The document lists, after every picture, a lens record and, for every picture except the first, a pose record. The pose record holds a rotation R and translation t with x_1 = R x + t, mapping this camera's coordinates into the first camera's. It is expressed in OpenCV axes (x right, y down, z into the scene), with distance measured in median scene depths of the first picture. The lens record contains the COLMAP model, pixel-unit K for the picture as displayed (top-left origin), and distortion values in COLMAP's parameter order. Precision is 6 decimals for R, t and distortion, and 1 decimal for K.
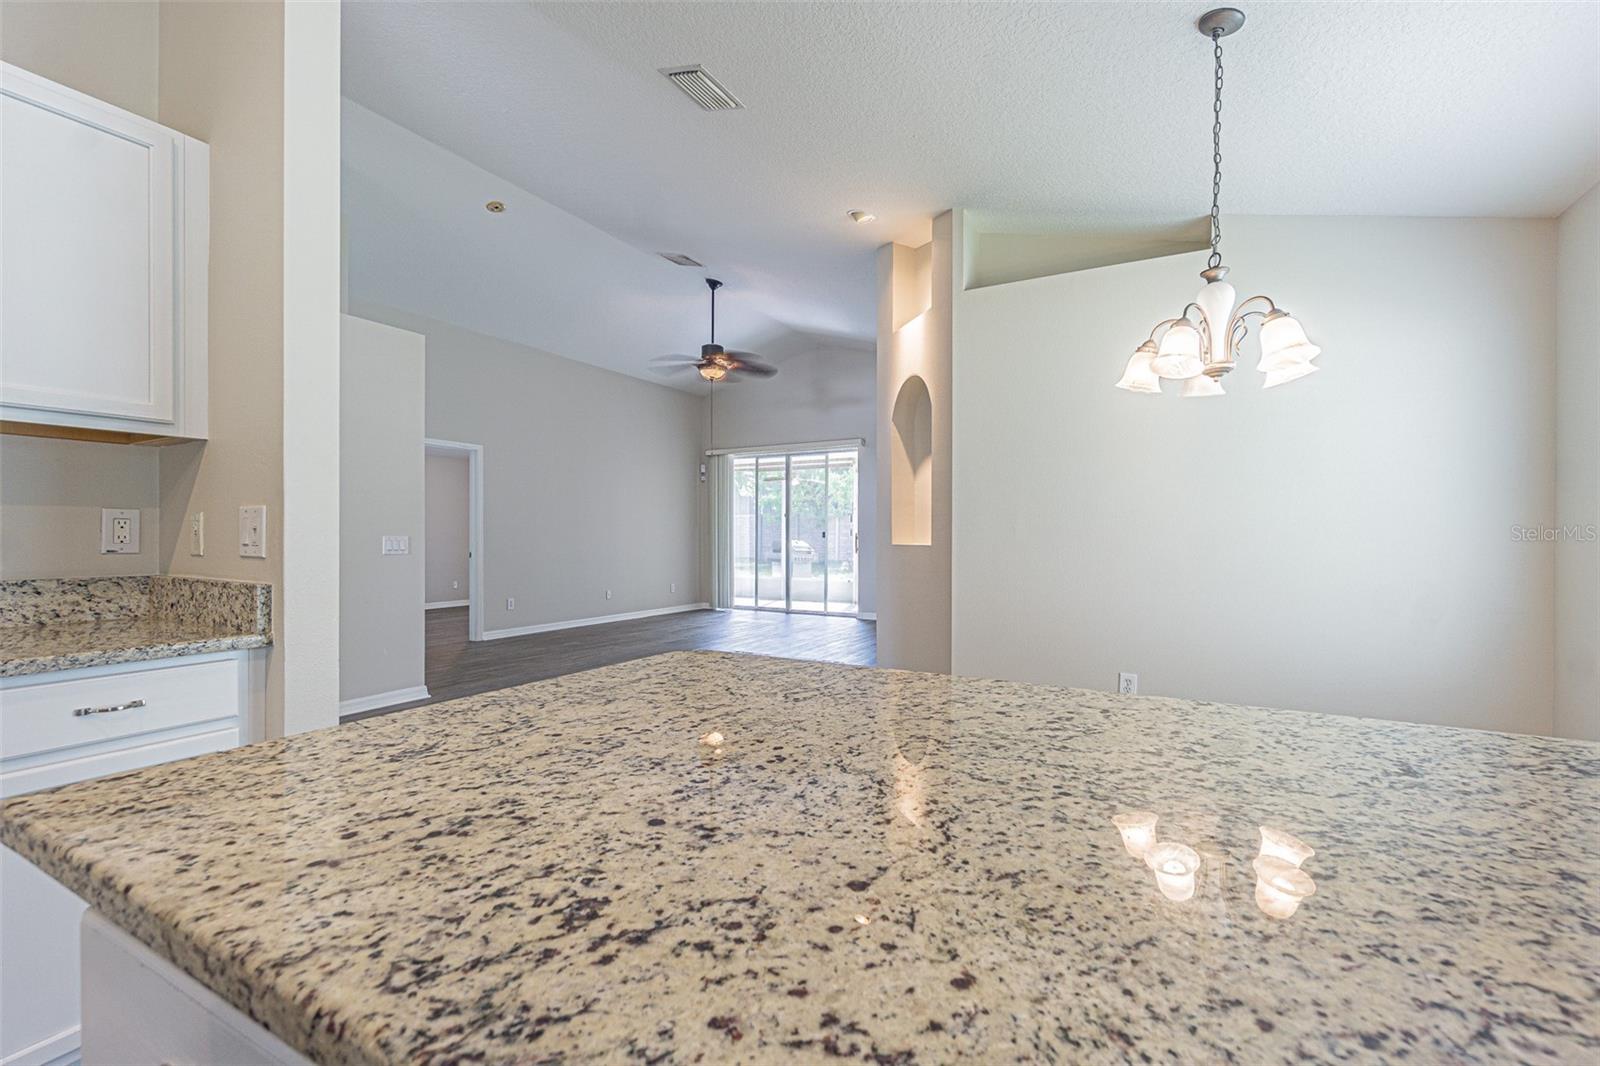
lens RADIAL K [[710.5, 0, 786.9], [0, 710.5, 533.2], [0, 0, 1]] dist [0.000169, 0.000160]
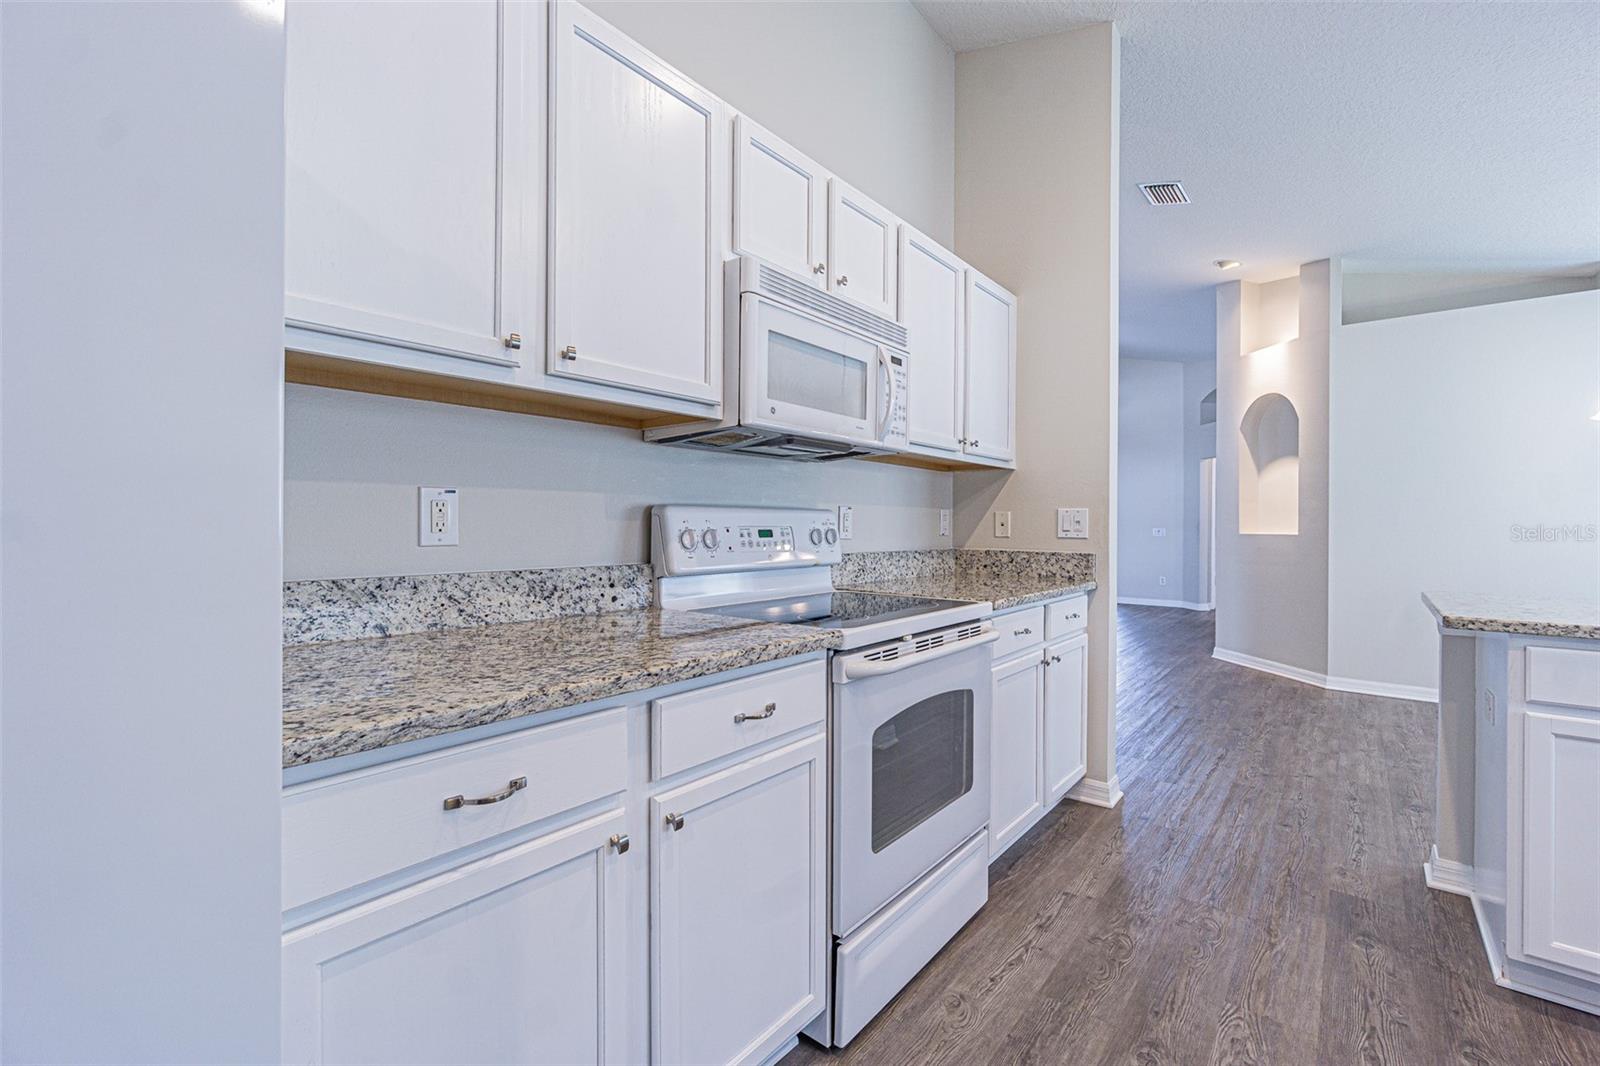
lens RADIAL K [[685.9, 0, 795.7], [0, 685.9, 526.2], [0, 0, 1]] dist [-0.001639, 0.000395]
pose [[0.985383, 0.005687, -0.170259, -0.261090], [-0.004536, 0.999964, 0.007144, -0.000987], [0.170294, -0.006267, 0.985373, -0.175381]]
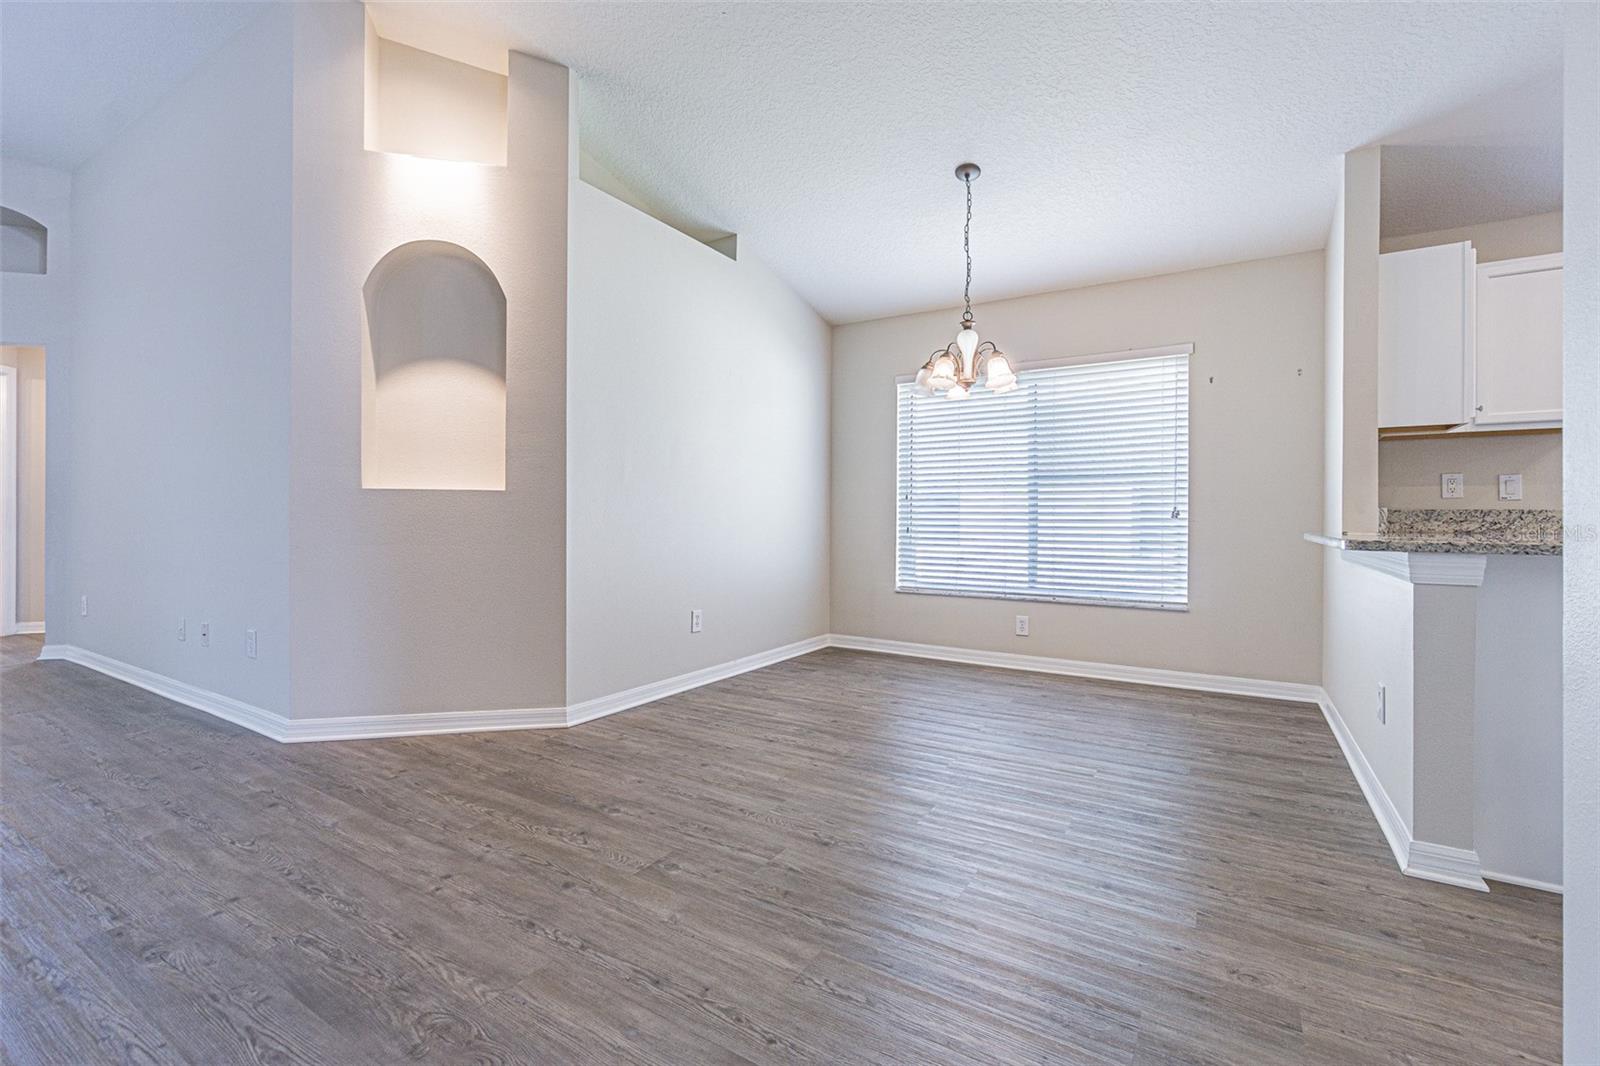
lens RADIAL K [[677.2, 0, 799.6], [0, 677.2, 513.2], [0, 0, 1]] dist [-0.003211, -0.000215]
pose [[0.046890, 0.002923, 0.998896, -0.285971], [-0.012075, 0.999924, -0.002360, 0.023091], [-0.998827, -0.011951, 0.046922, 0.392583]]
